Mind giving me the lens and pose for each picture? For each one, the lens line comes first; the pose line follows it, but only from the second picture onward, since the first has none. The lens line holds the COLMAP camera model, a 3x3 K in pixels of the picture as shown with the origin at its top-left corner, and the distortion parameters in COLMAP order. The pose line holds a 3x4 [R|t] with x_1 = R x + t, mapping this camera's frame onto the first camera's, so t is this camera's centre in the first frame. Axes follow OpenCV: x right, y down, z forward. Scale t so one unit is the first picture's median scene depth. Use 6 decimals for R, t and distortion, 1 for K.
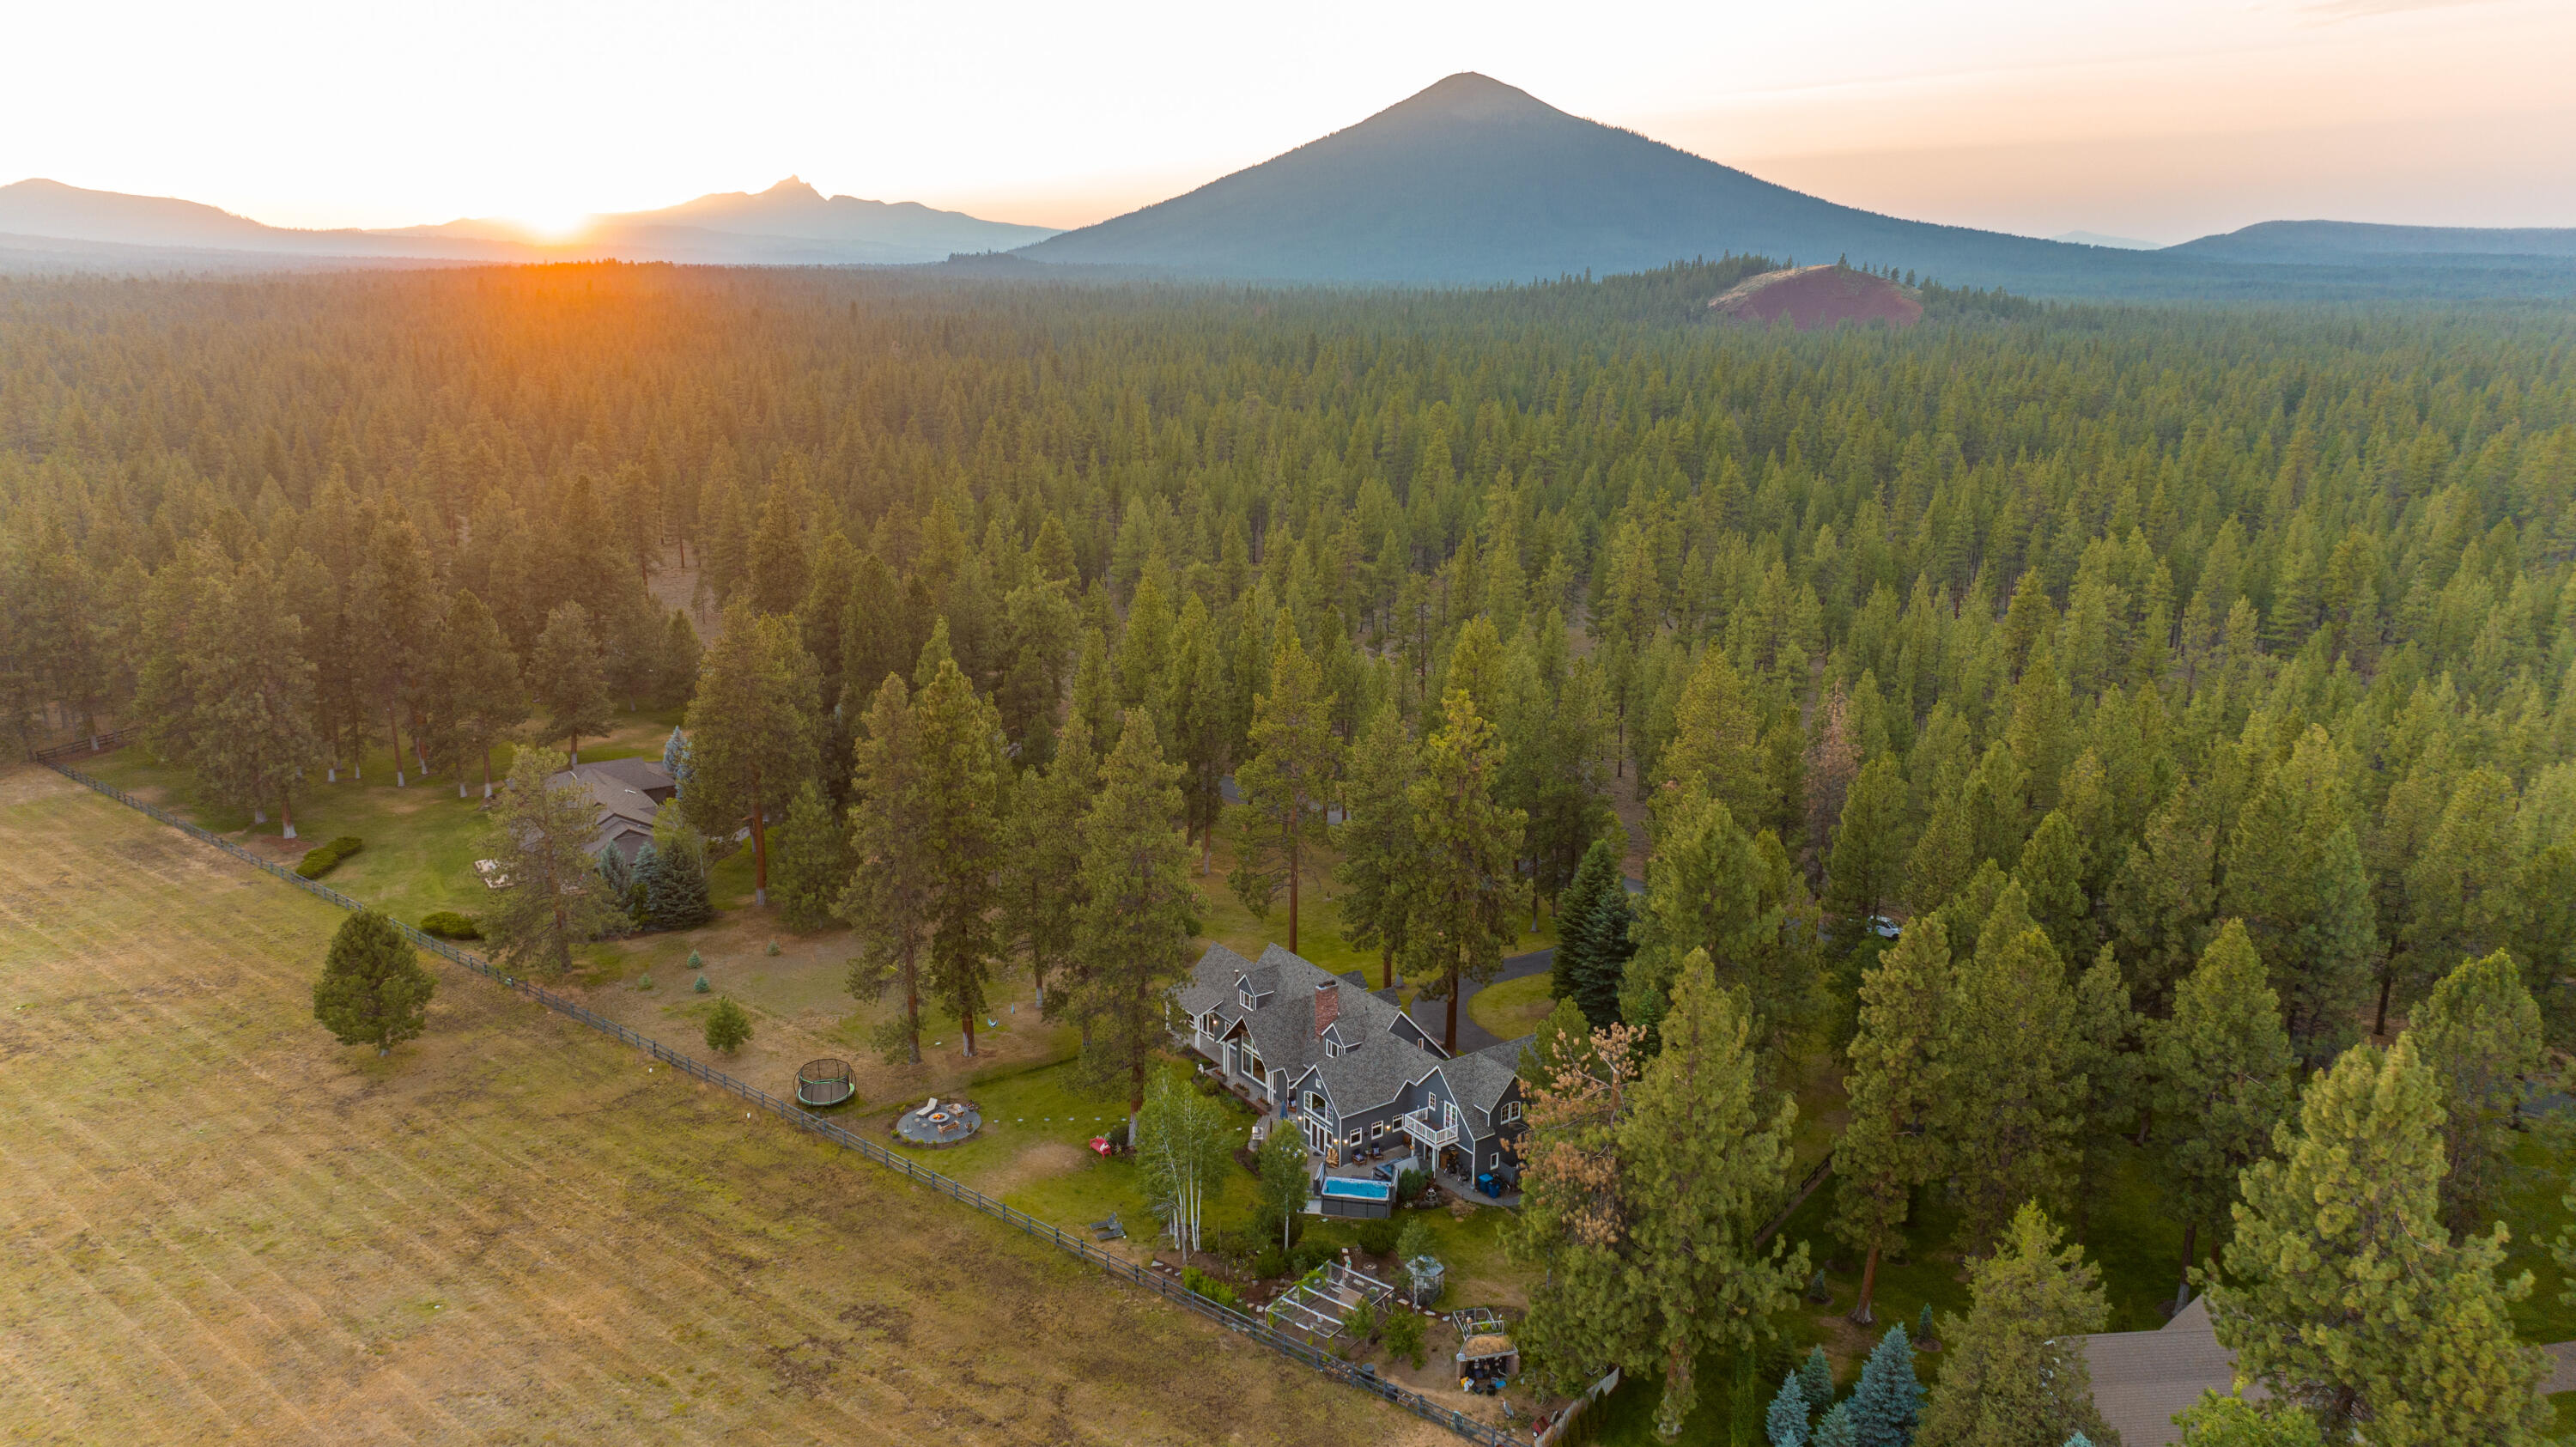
lens RADIAL K [[1820.0, 0, 1288.0], [0, 1820.0, 723.5], [0, 0, 1]] dist [-0.054344, 0.059394]
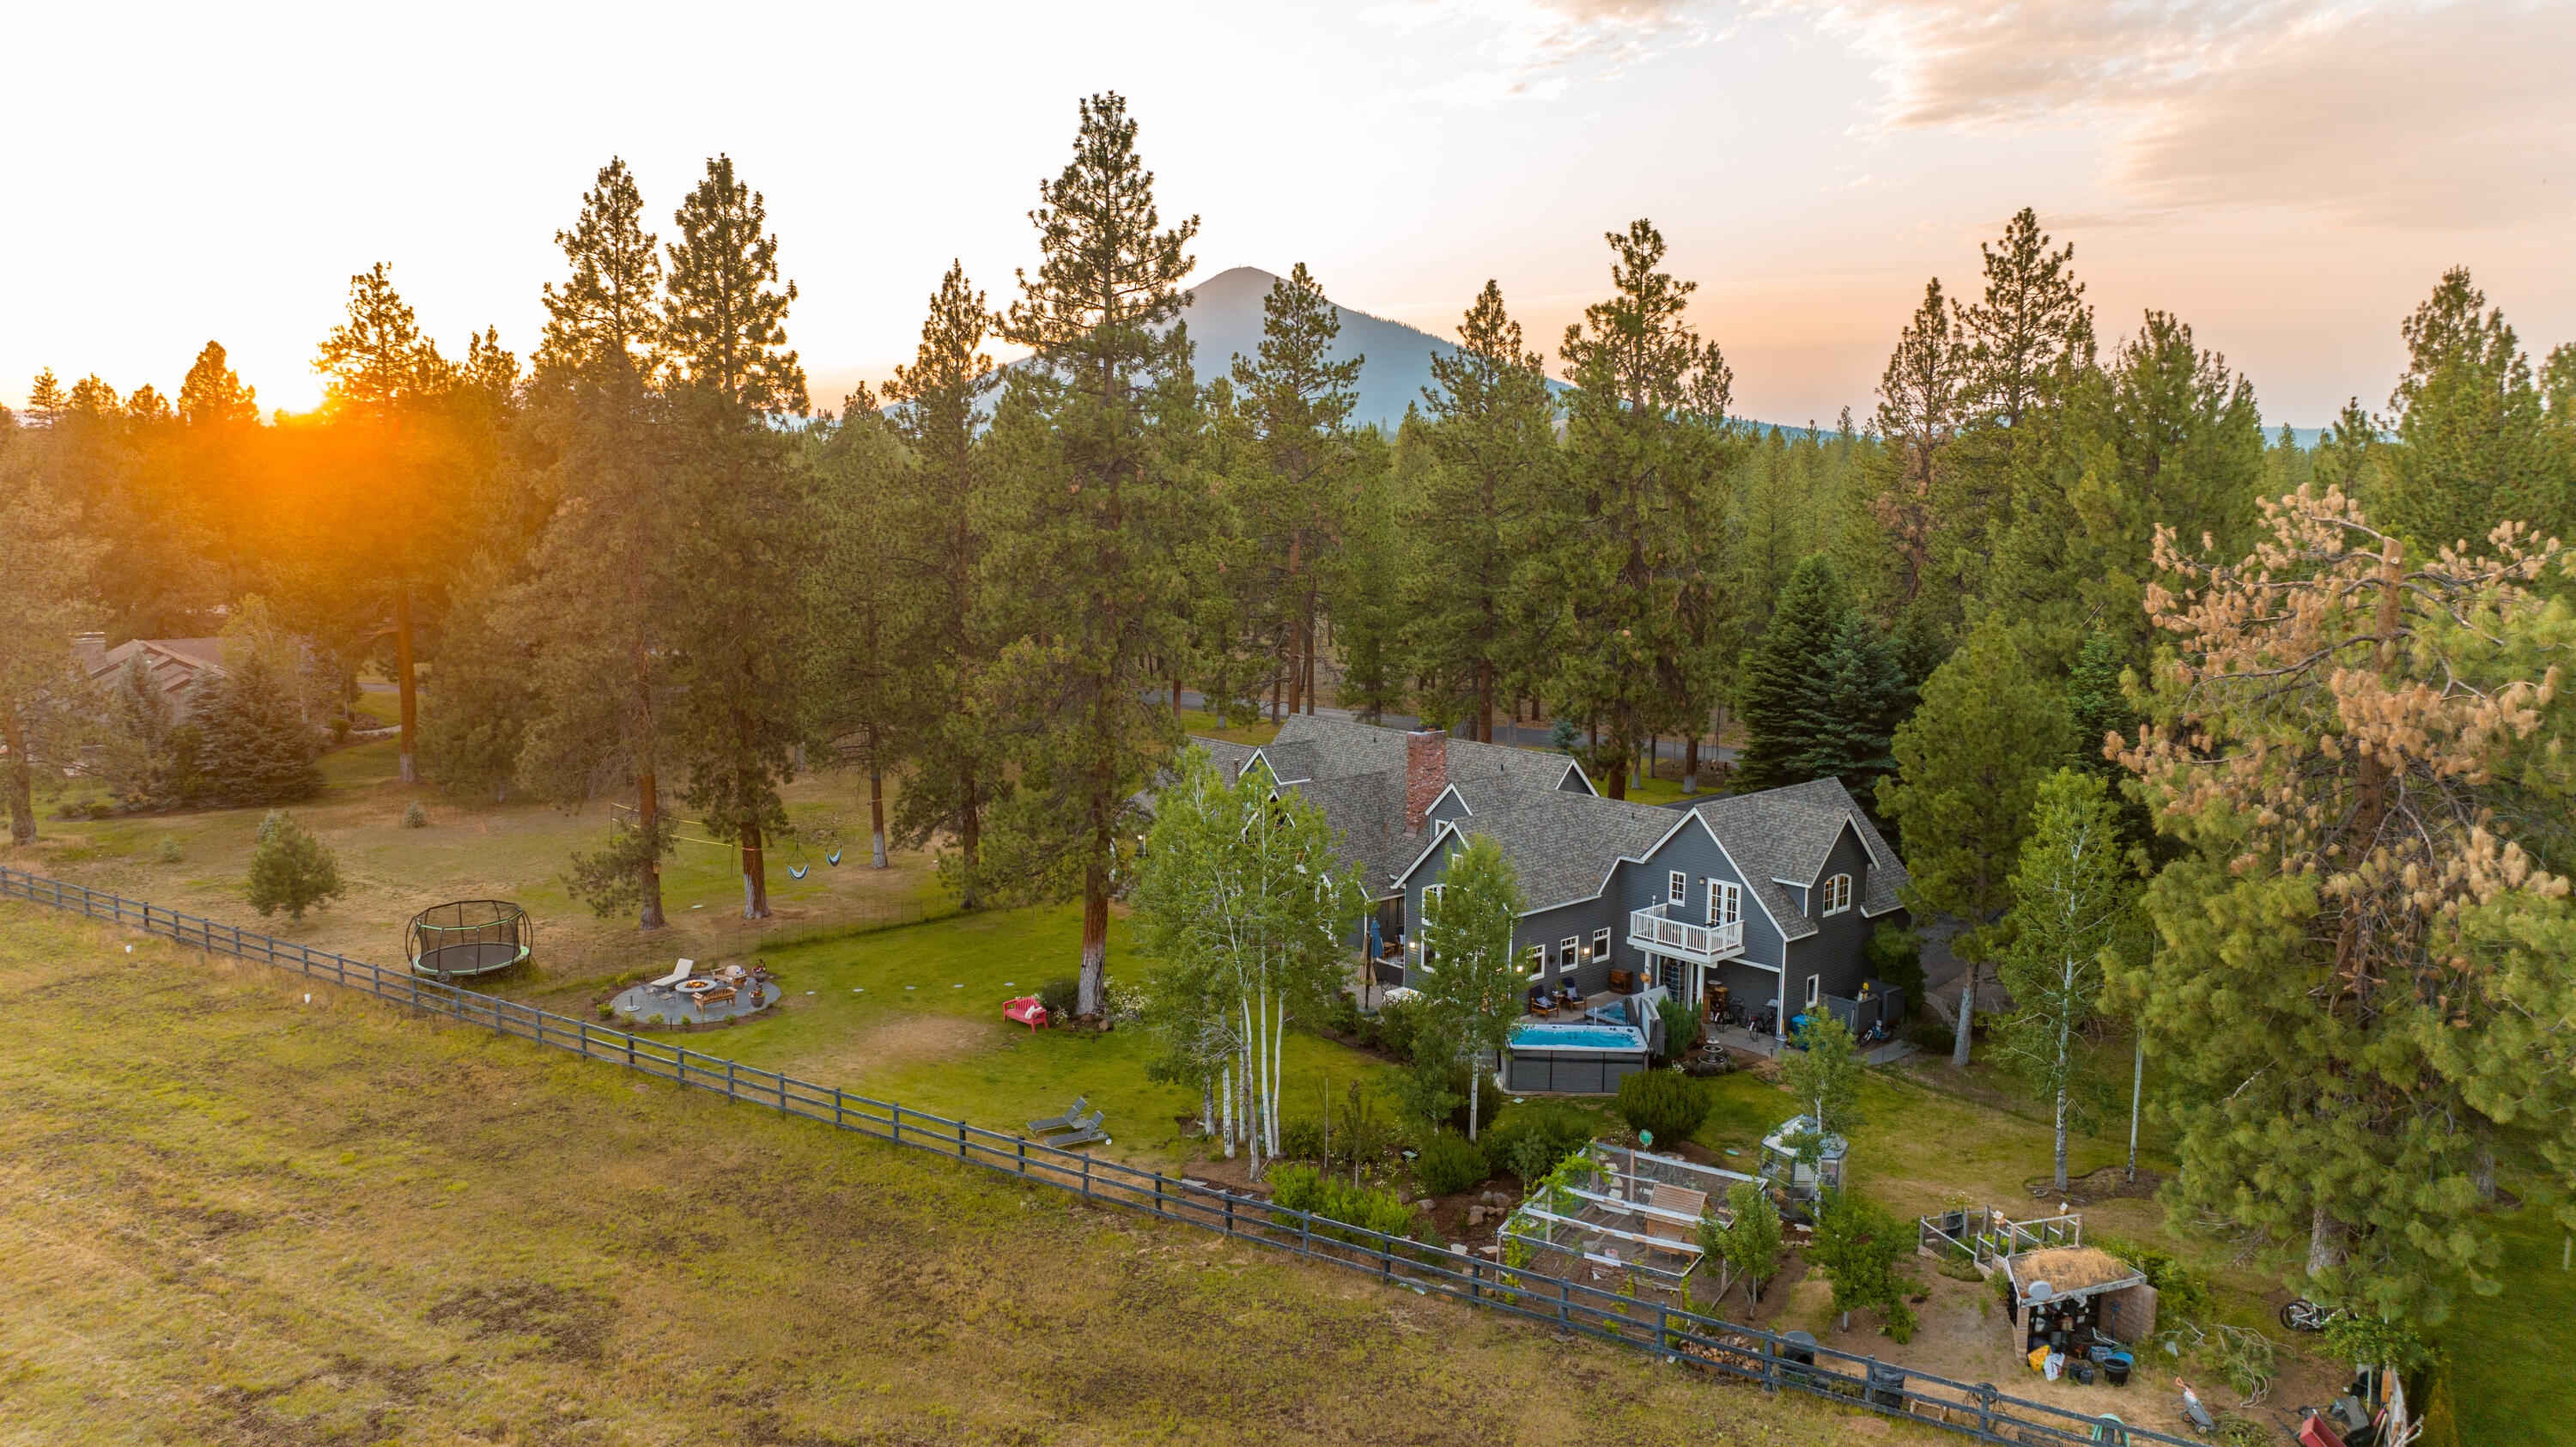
lens RADIAL K [[1820.0, 0, 1288.0], [0, 1820.0, 723.5], [0, 0, 1]] dist [-0.054344, 0.059394]
pose [[0.992768, -0.012572, 0.119390, -0.094420], [0.025056, 0.994298, -0.103652, 0.217637], [-0.117406, 0.105893, 0.987422, 0.508921]]
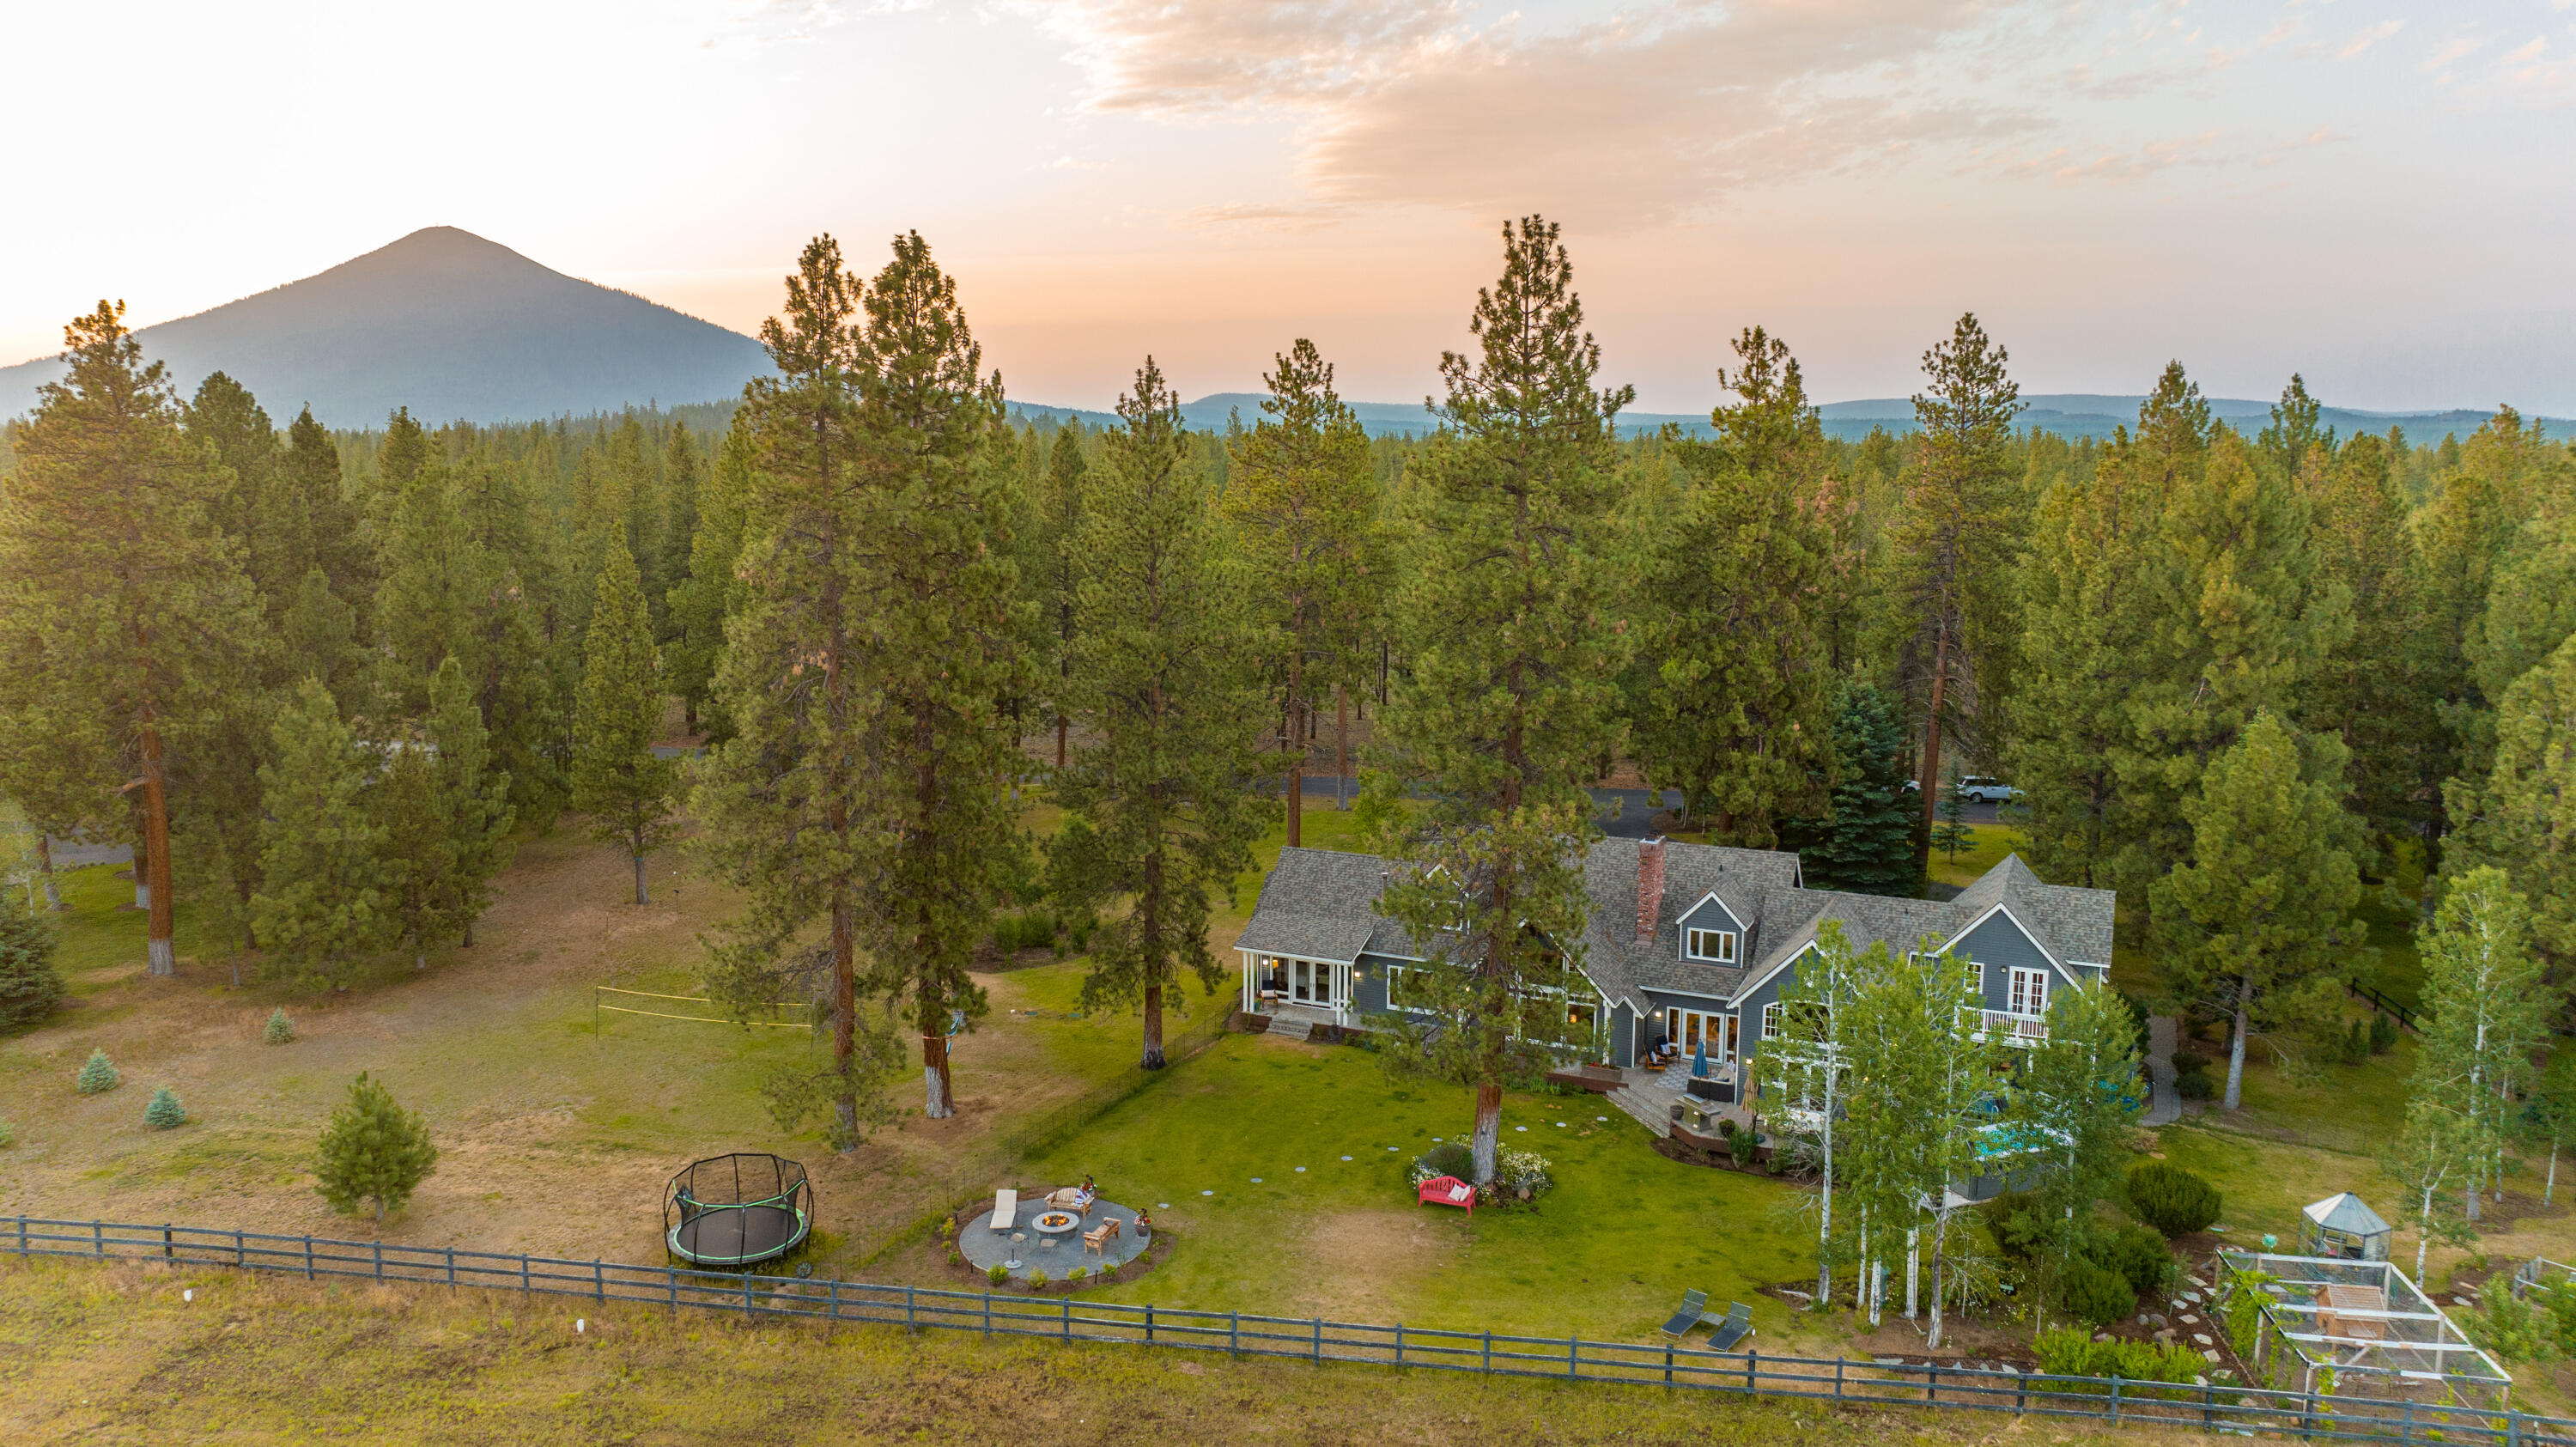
lens RADIAL K [[1820.0, 0, 1288.0], [0, 1820.0, 723.5], [0, 0, 1]] dist [-0.054344, 0.059394]
pose [[0.862980, -0.076153, 0.499466, -0.382553], [0.122118, 0.990704, -0.059945, 0.142024], [-0.490258, 0.112725, 0.864257, 0.629390]]
